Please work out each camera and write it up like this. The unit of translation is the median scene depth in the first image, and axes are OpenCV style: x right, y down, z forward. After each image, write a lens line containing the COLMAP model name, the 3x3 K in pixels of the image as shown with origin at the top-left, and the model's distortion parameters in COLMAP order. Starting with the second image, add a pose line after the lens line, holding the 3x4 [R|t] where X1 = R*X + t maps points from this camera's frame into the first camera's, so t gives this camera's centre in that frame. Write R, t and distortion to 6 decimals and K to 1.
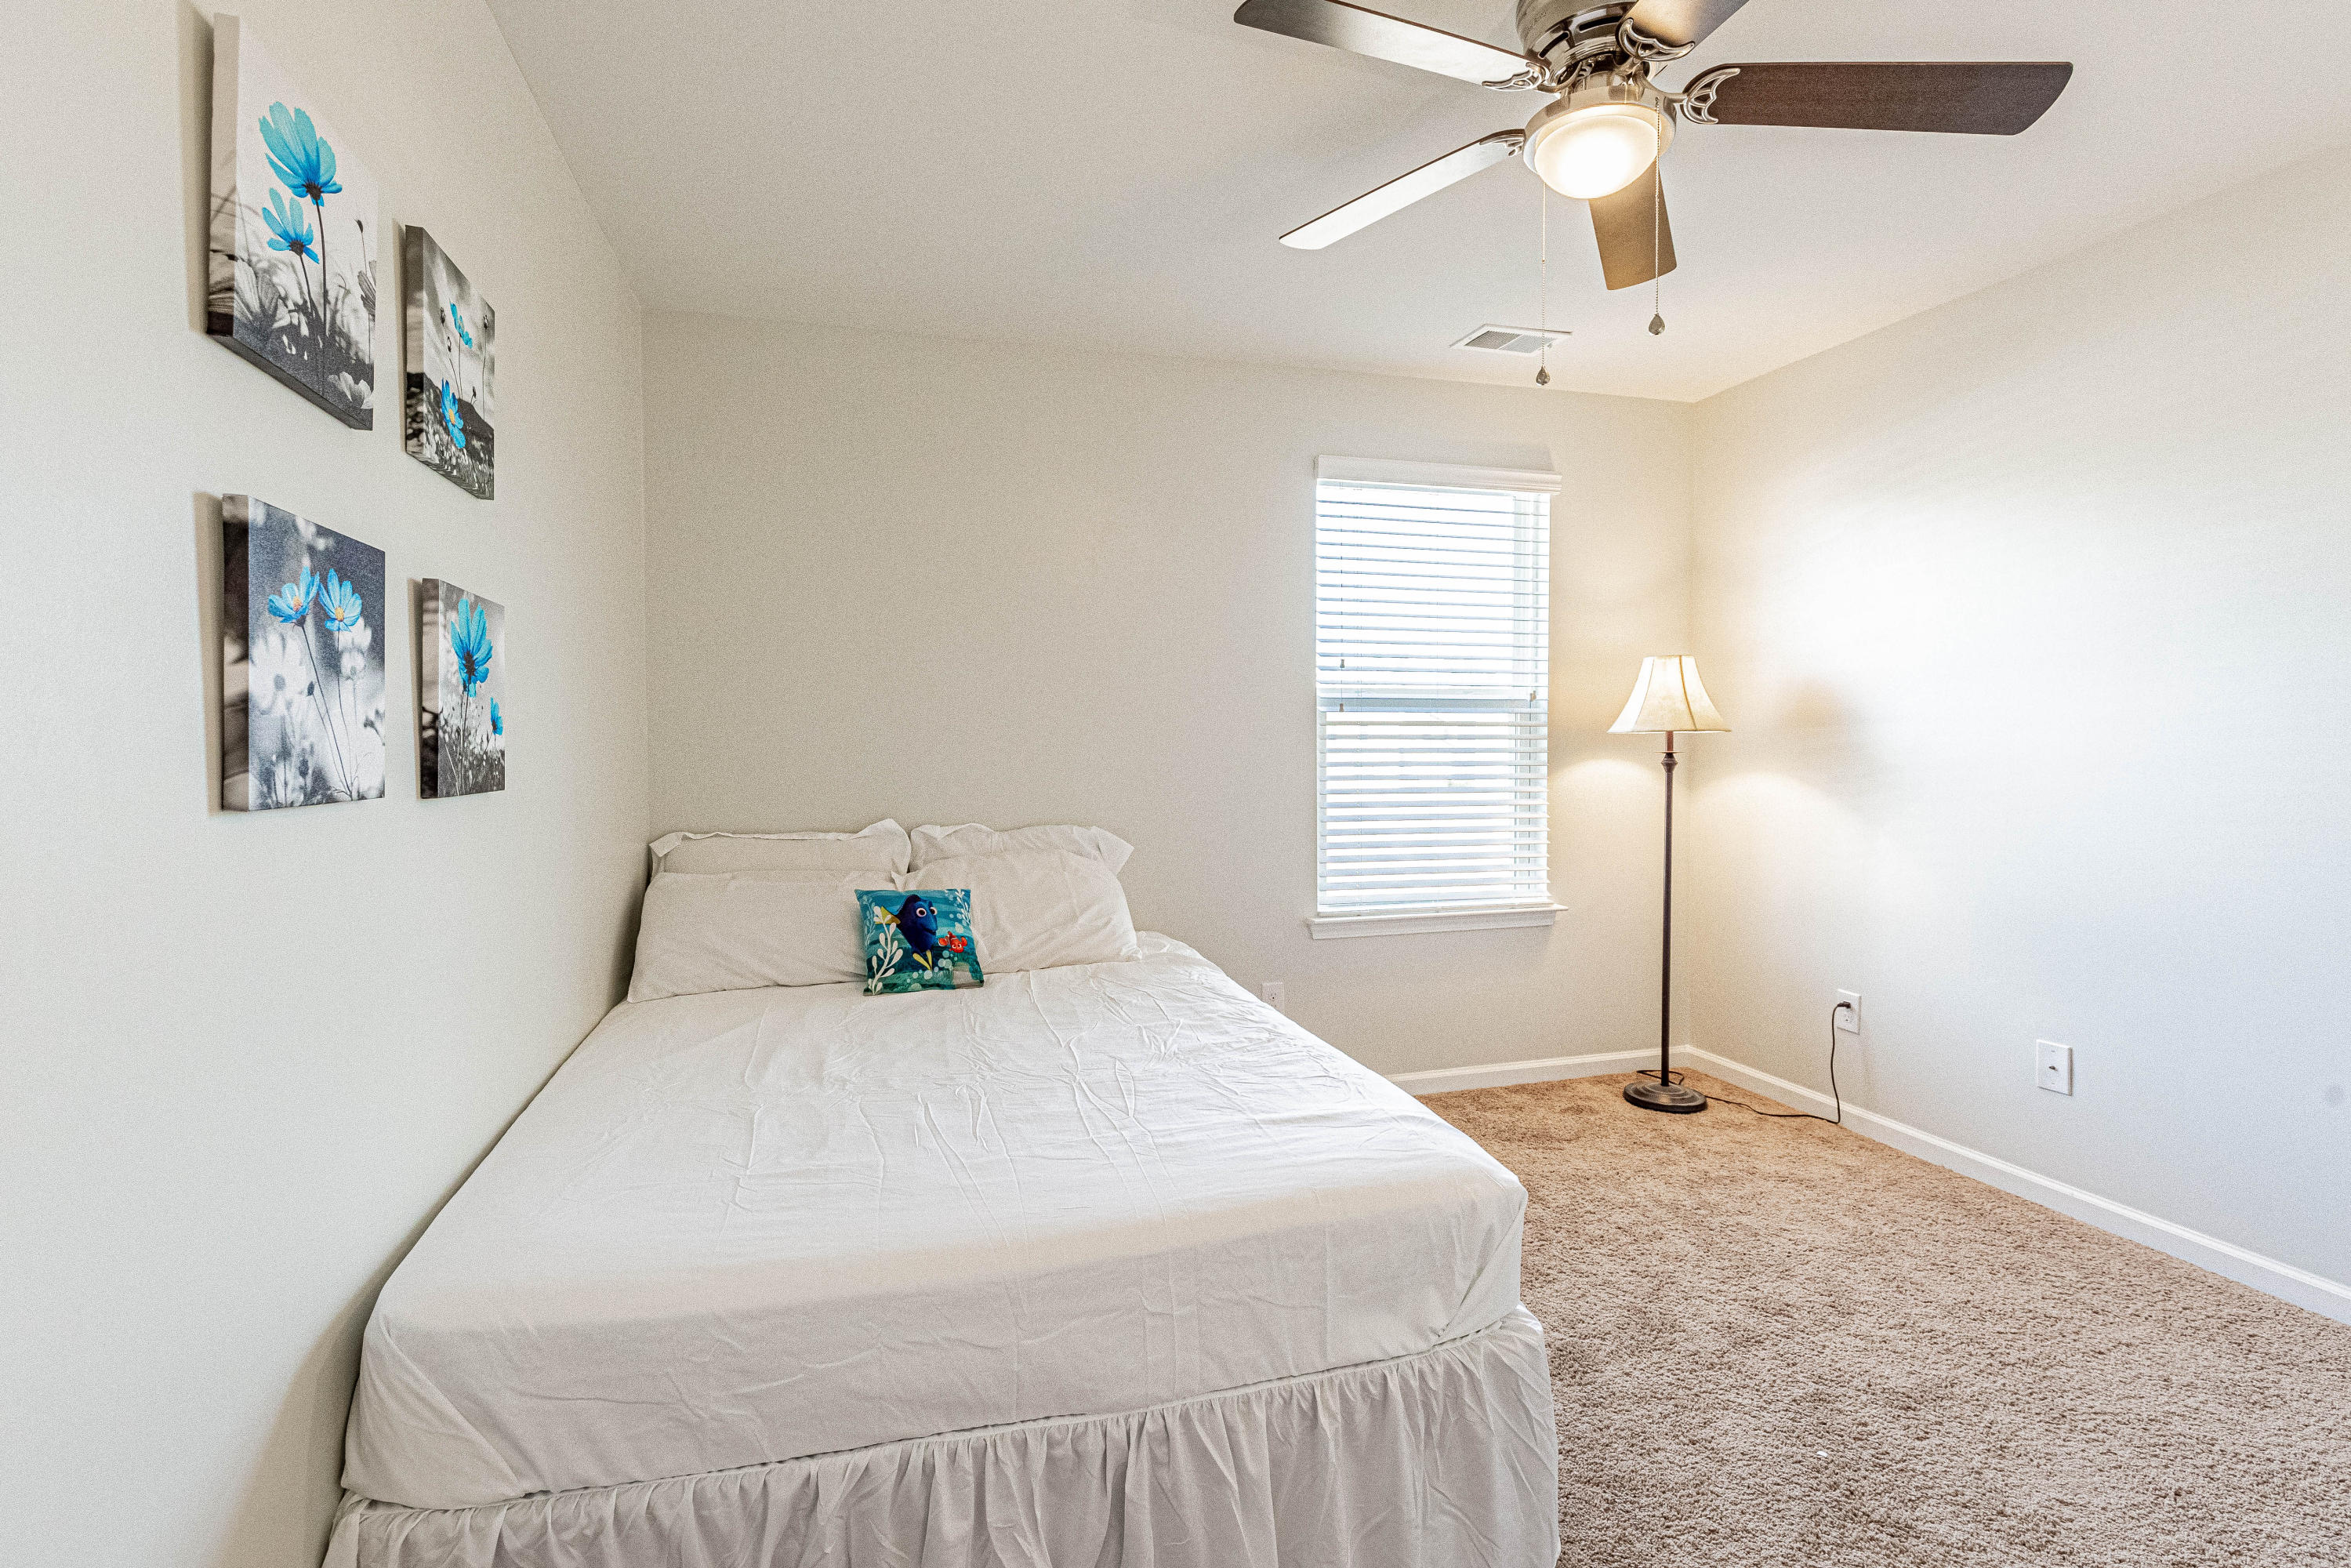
lens RADIAL K [[1085.0, 0, 1173.4], [0, 1085.0, 769.8], [0, 0, 1]] dist [0.009908, -0.000315]
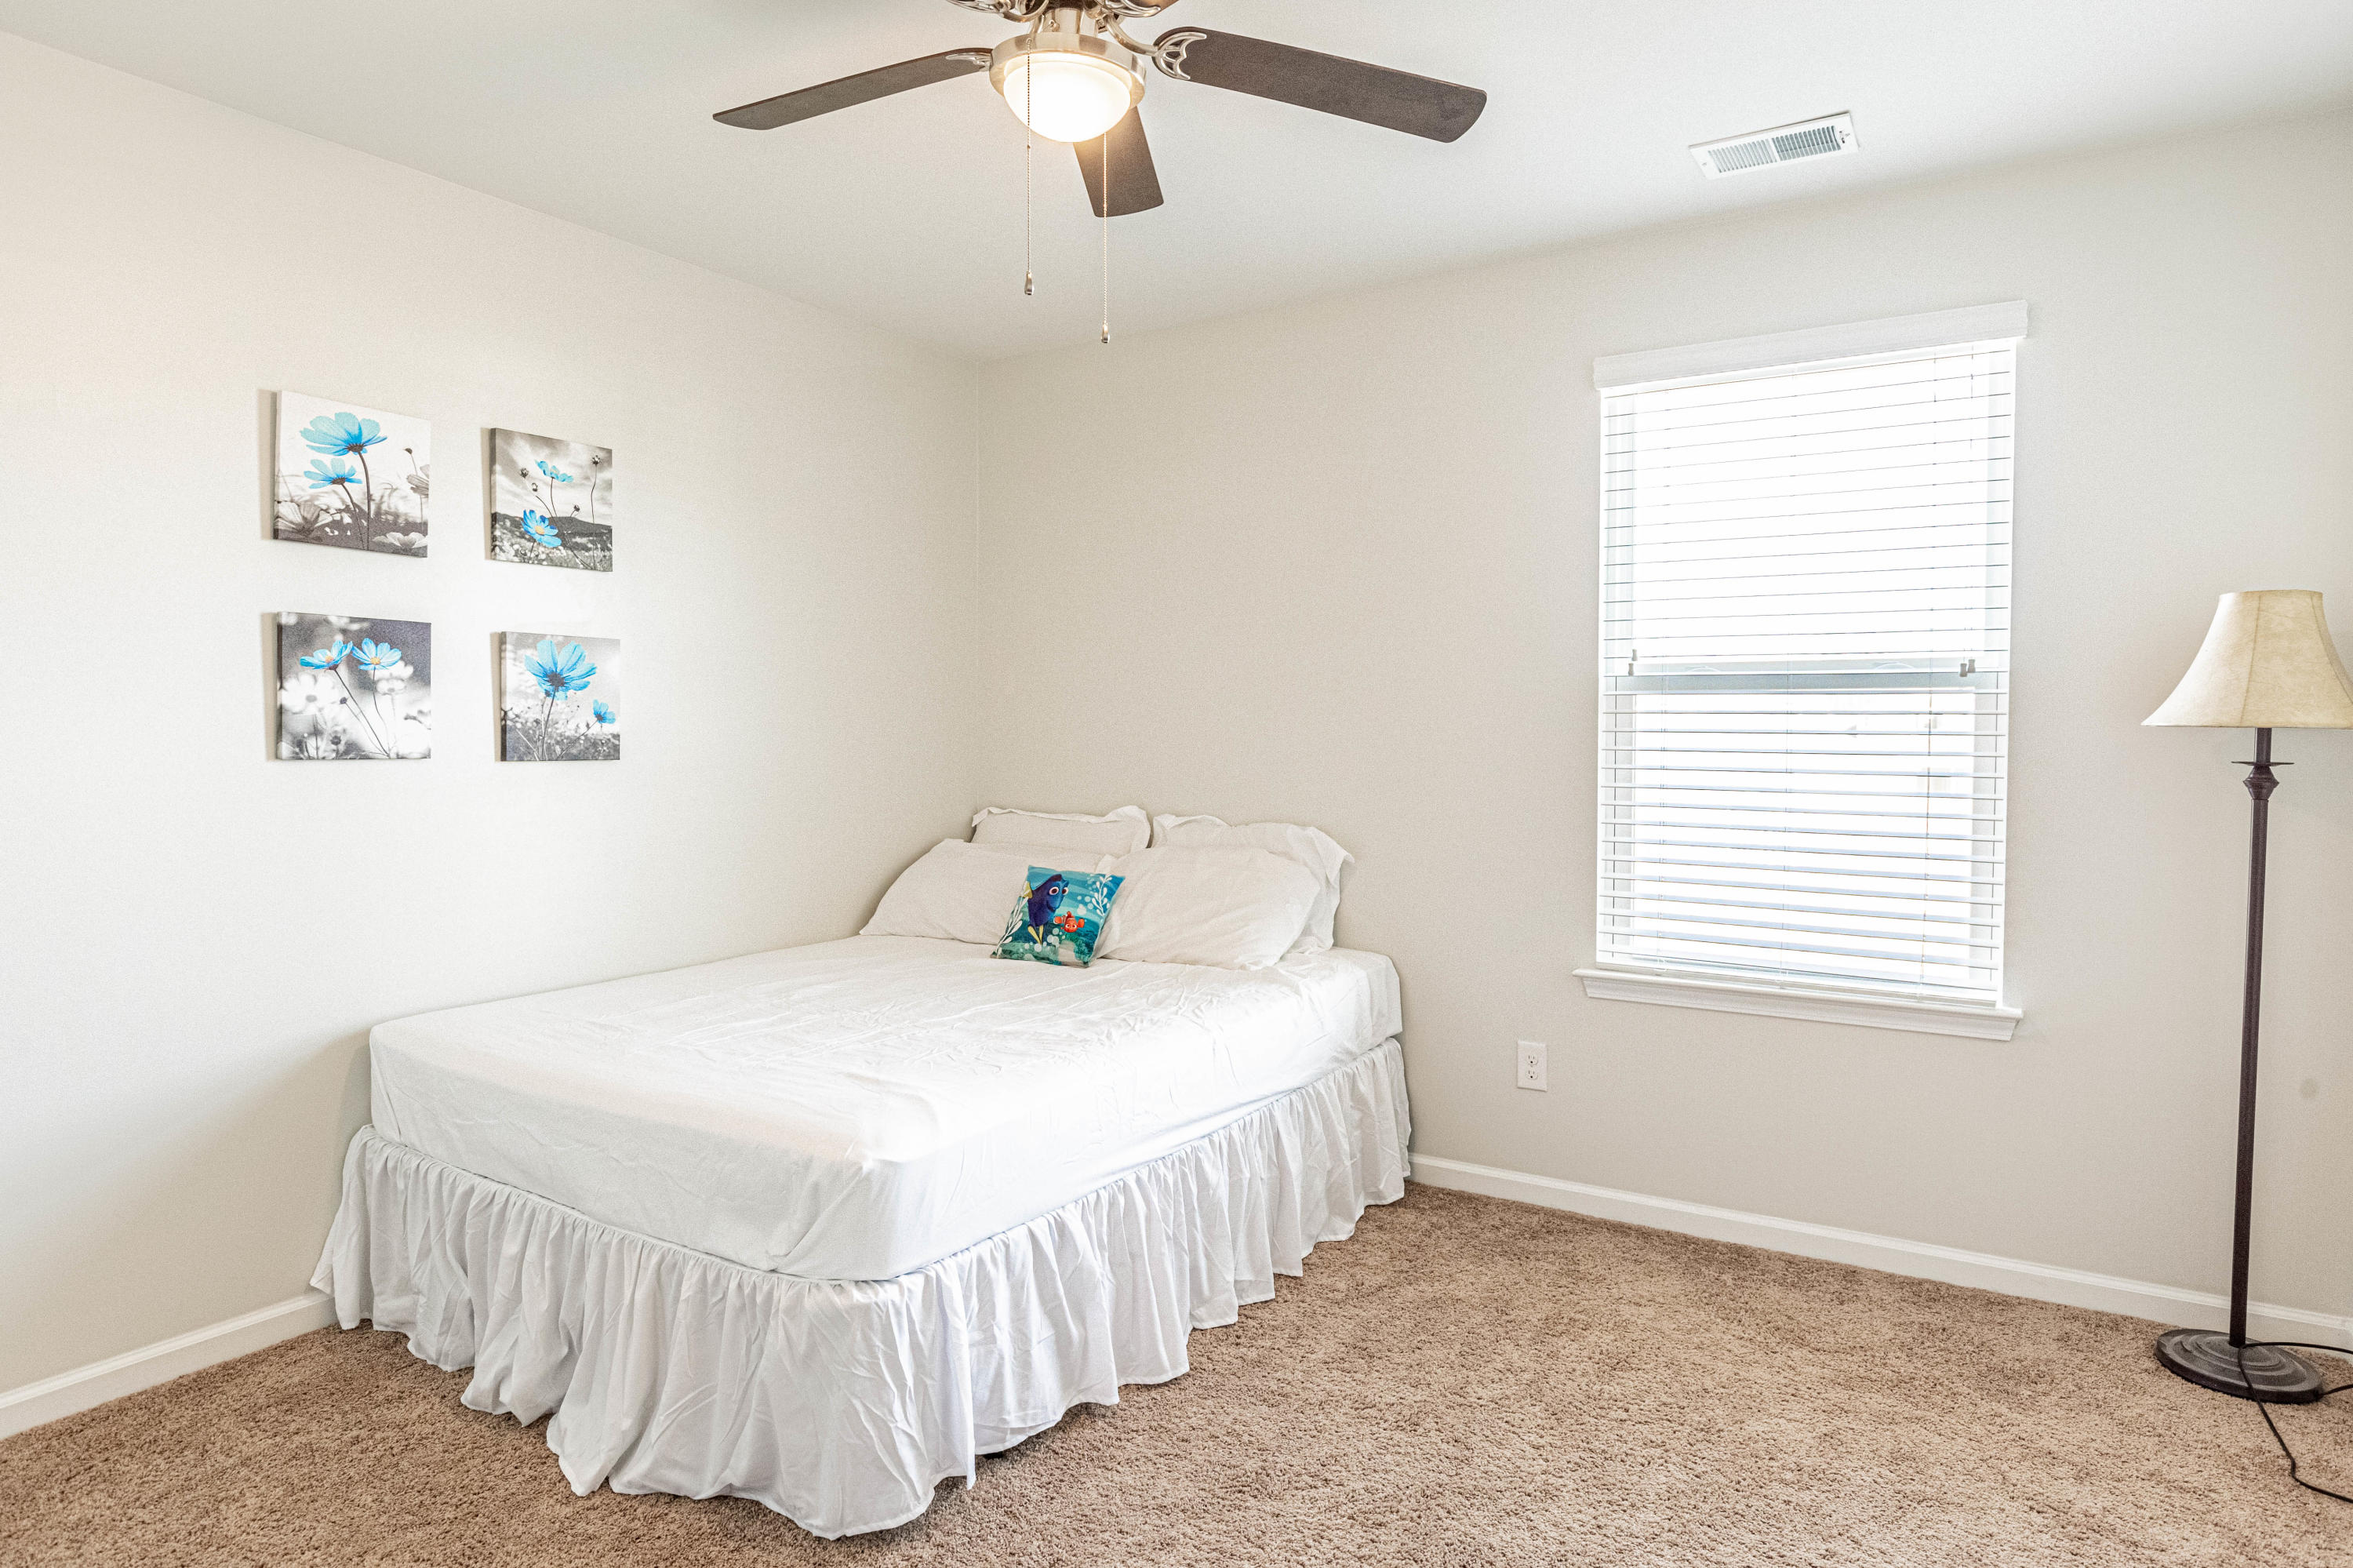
lens RADIAL K [[1382.3, 0, 1223.1], [0, 1382.3, 770.7], [0, 0, 1]] dist [-0.009891, -0.000675]
pose [[0.668063, 0.031241, -0.743448, 1.642089], [-0.028568, 0.999458, 0.016329, -0.025554], [0.743556, 0.010330, 0.668594, 0.394804]]
